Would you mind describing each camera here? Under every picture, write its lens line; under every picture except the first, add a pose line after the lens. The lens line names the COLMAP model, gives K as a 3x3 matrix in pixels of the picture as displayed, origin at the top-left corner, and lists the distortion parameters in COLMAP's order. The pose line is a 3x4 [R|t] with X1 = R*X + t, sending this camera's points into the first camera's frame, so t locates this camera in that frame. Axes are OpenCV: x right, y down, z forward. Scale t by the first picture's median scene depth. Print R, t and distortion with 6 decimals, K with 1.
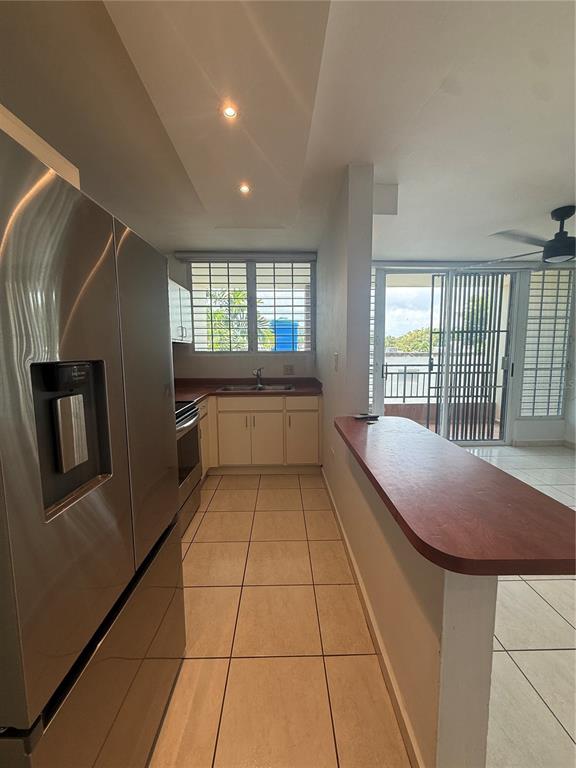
lens RADIAL K [[307.4, 0, 287.8], [0, 307.4, 384.0], [0, 0, 1]] dist [-0.003018, 0.000289]
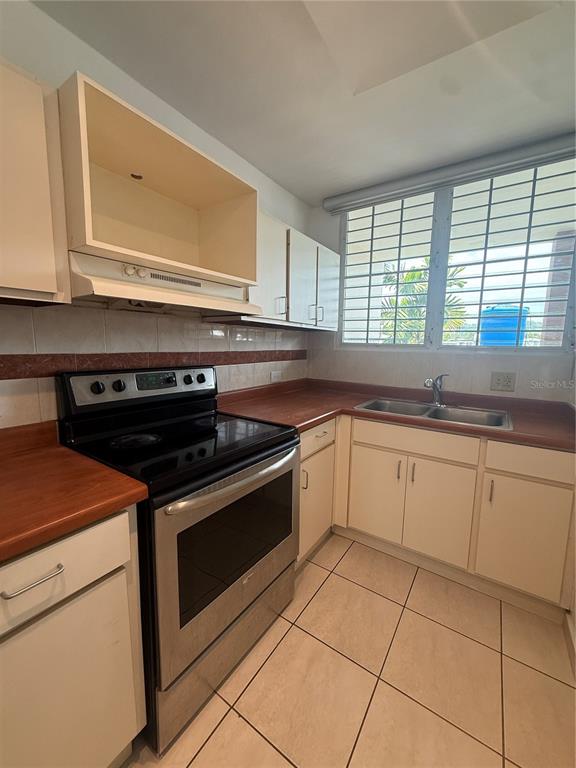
lens RADIAL K [[307.4, 0, 289.7], [0, 307.4, 381.3], [0, 0, 1]] dist [-0.003018, 0.000289]
pose [[0.815018, 0.091810, -0.572115, 0.006874], [-0.086547, 0.995580, 0.036474, -0.035982], [0.572935, 0.019788, 0.819362, 0.374343]]
